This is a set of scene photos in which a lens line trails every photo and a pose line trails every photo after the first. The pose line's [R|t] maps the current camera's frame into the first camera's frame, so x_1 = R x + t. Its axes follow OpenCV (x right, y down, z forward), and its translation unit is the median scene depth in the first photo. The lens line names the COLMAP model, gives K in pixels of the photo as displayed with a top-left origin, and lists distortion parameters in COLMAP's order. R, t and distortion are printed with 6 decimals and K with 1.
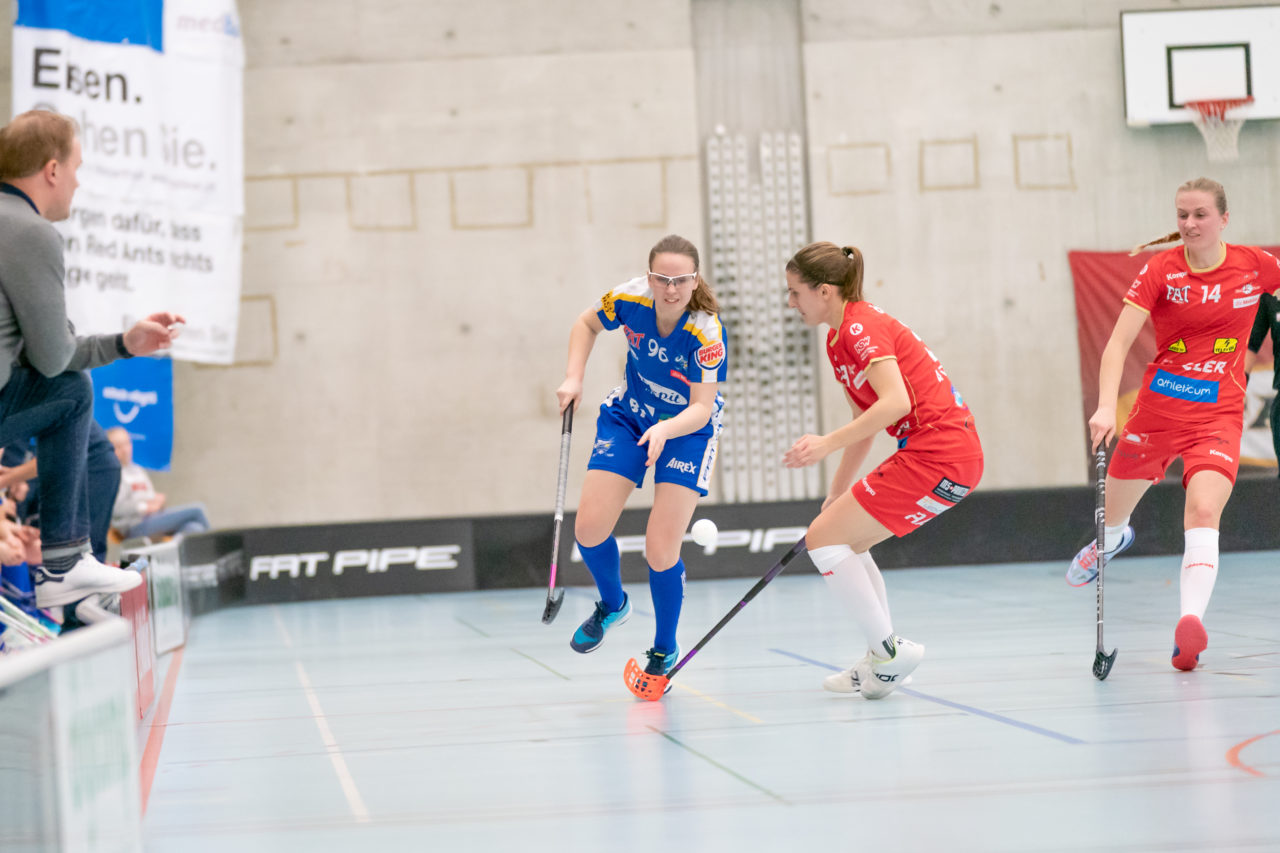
lens RADIAL K [[6077.1, 0, 632.2], [0, 6077.1, 430.2], [0, 0, 1]] dist [0.229908, 0.000000]
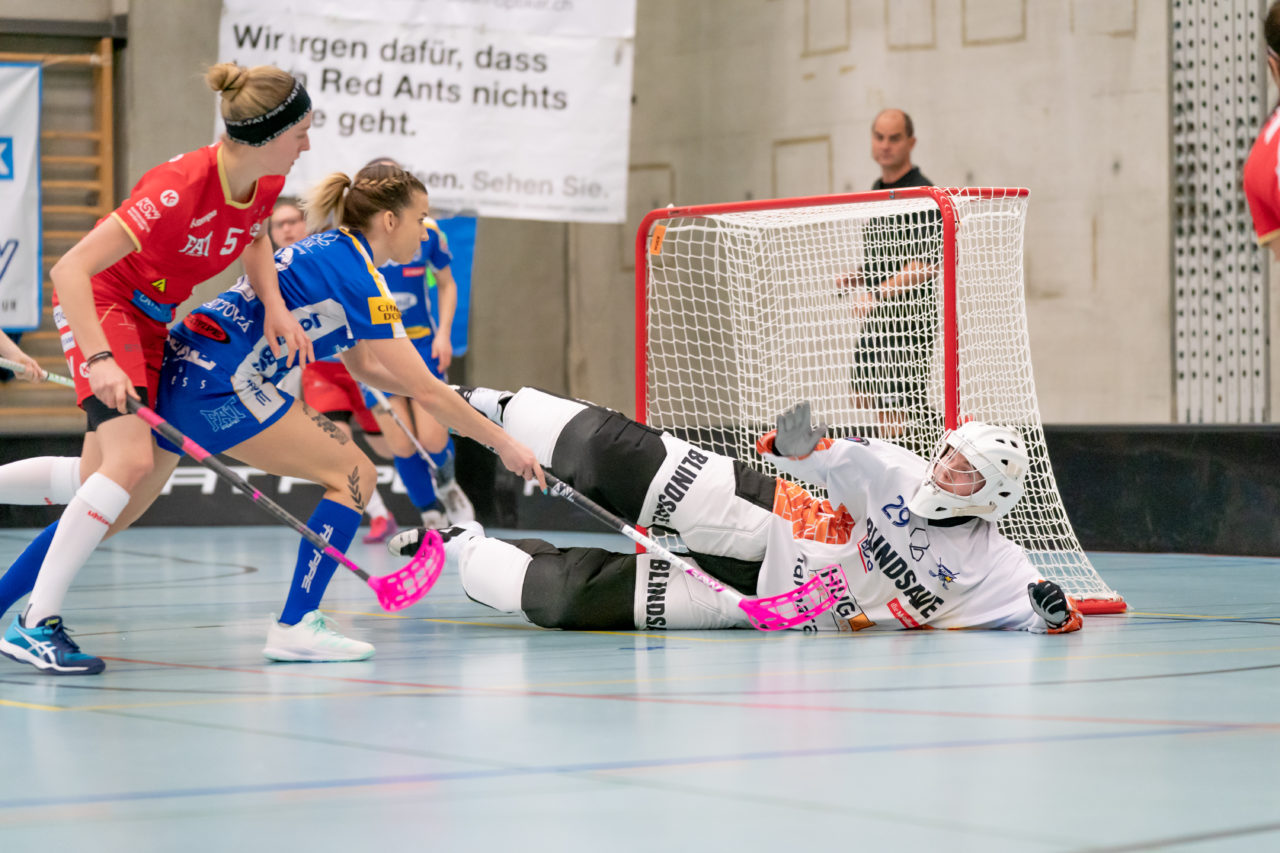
lens RADIAL K [[4372.6, 0, 637.8], [0, 4372.6, 423.8], [0, 0, 1]] dist [-0.201574, 0.000000]
pose [[0.491408, 0.047617, -0.869627, 0.425619], [-0.008132, 0.998712, 0.050090, -0.012909], [0.870891, -0.017543, 0.491162, 0.695685]]
